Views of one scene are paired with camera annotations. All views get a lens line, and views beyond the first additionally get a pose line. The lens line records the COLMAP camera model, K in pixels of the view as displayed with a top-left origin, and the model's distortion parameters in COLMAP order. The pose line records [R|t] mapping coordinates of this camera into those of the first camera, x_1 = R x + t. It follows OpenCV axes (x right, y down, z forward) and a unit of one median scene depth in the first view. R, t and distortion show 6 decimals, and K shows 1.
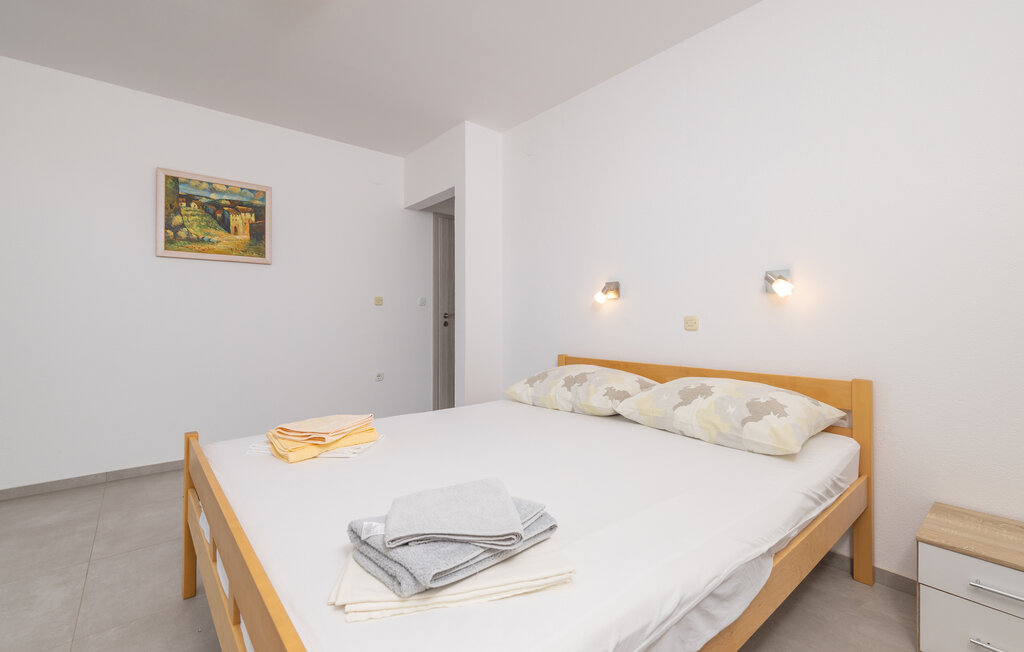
lens RADIAL K [[440.9, 0, 512.0], [0, 440.9, 326.0], [0, 0, 1]] dist [-0.000428, 0.000087]
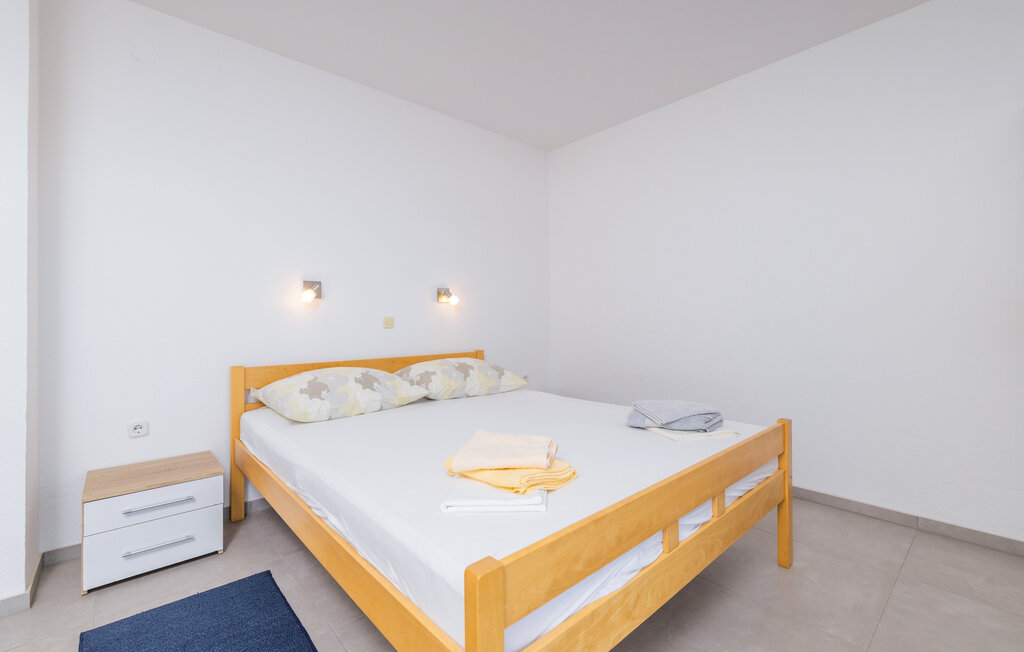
lens RADIAL K [[441.6, 0, 508.2], [0, 441.6, 310.4], [0, 0, 1]] dist [-0.000260, -0.000113]
pose [[-0.022184, 0.016103, 0.999624, -1.376114], [0.013402, 0.999785, -0.015808, -0.025561], [-0.999664, 0.013046, -0.022395, 1.100109]]
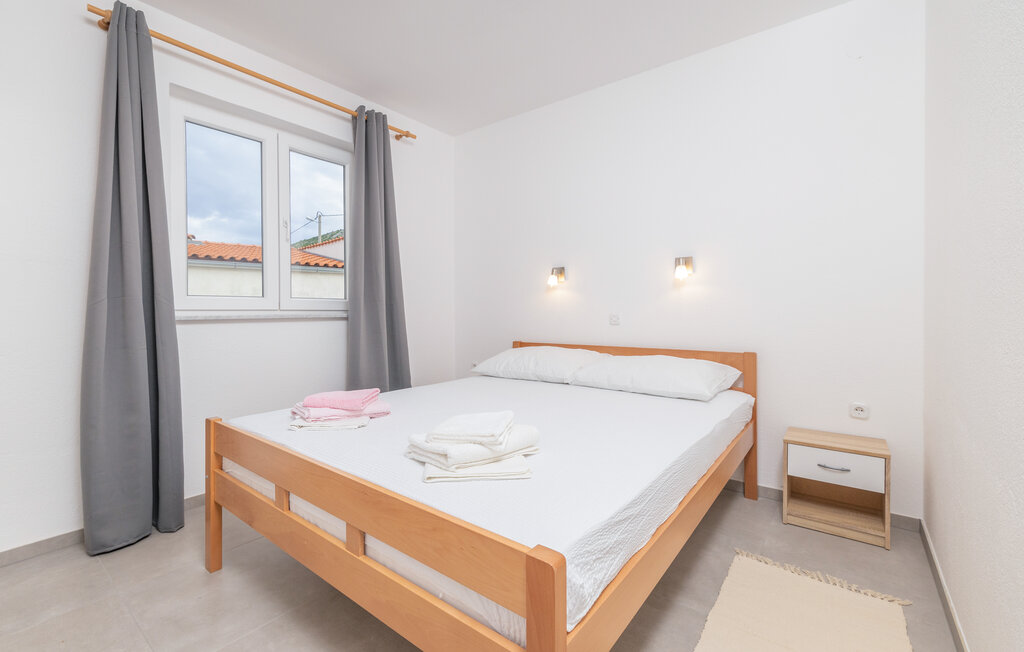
lens RADIAL K [[441.6, 0, 508.2], [0, 441.6, 310.4], [0, 0, 1]] dist [-0.000260, -0.000113]
pose [[0.982289, -0.000743, 0.187371, -0.186034], [0.001471, 0.999992, -0.003746, -0.000342], [-0.187367, 0.003956, 0.982282, -0.192186]]
